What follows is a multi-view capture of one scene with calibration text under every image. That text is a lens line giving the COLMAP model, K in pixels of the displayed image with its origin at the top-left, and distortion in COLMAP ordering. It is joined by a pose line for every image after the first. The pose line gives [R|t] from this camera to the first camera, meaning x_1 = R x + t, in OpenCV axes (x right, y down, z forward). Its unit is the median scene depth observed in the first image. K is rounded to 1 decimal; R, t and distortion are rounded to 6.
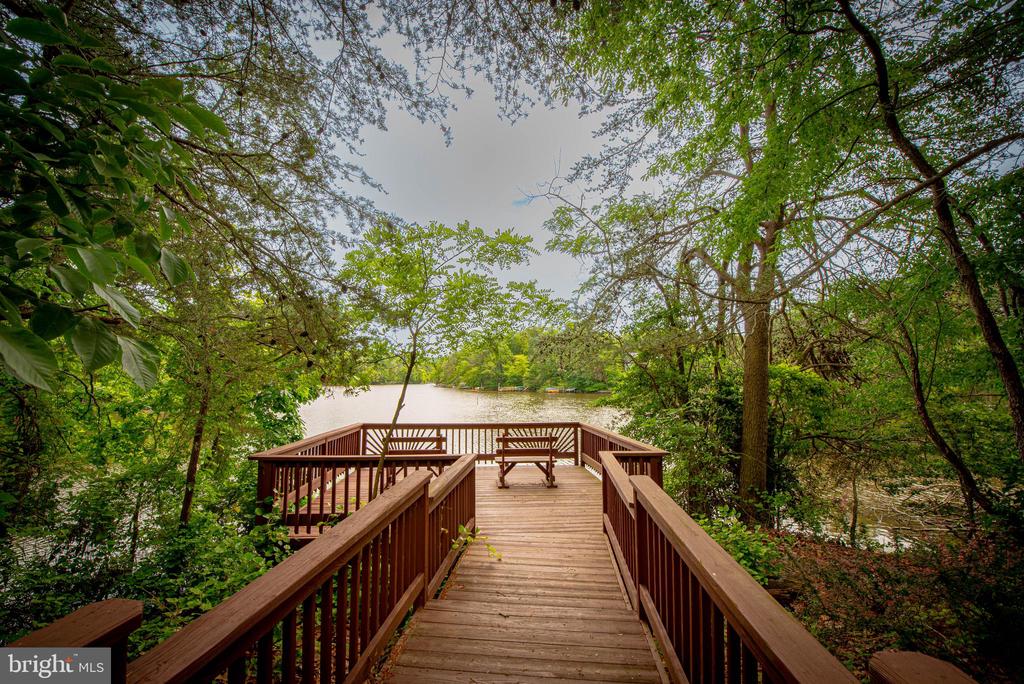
lens RADIAL K [[404.9, 0, 500.5], [0, 404.9, 345.8], [0, 0, 1]] dist [-0.022165, -0.000213]
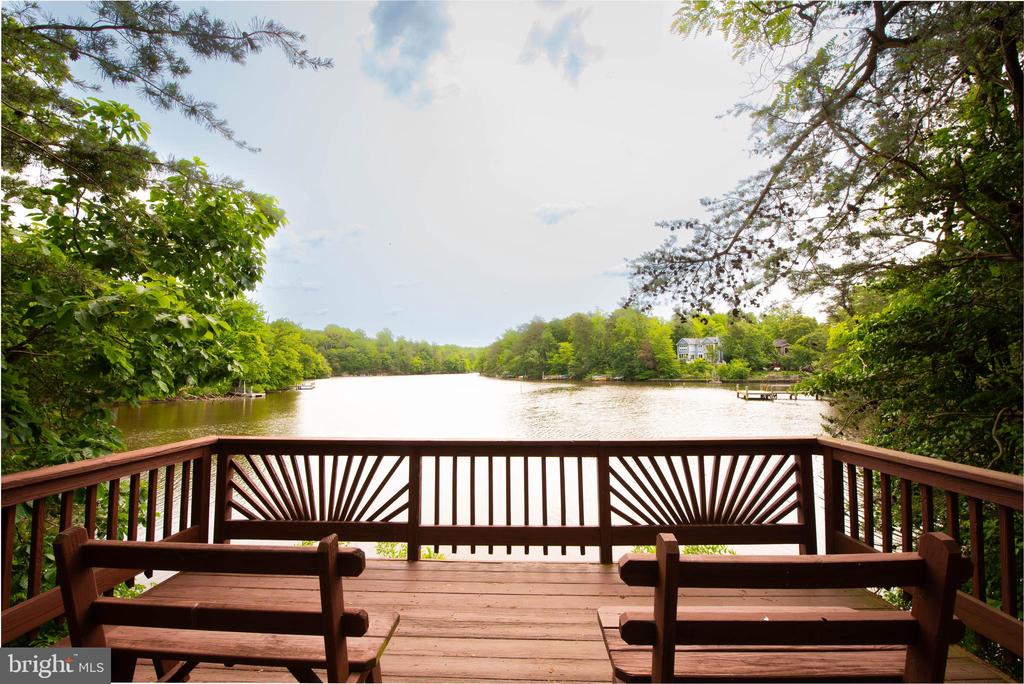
lens RADIAL K [[404.9, 0, 500.5], [0, 404.9, 345.8], [0, 0, 1]] dist [-0.022165, -0.000213]
pose [[0.994276, -0.013794, -0.105950, -0.032778], [0.016603, 0.999532, 0.025677, 0.090453], [0.105546, -0.027289, 0.994040, 0.601583]]
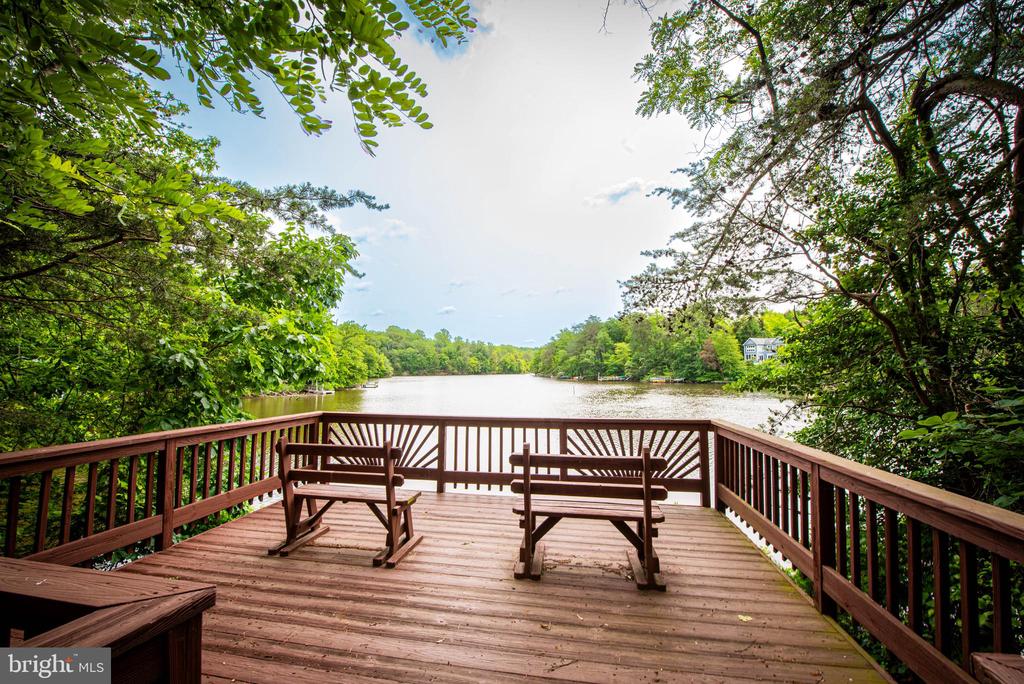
lens RADIAL K [[404.9, 0, 500.5], [0, 404.9, 345.8], [0, 0, 1]] dist [-0.022165, -0.000213]
pose [[0.970427, -0.015817, -0.240874, 0.061325], [0.021707, 0.999526, 0.021815, 0.076935], [0.240415, -0.026399, 0.970311, 0.438409]]
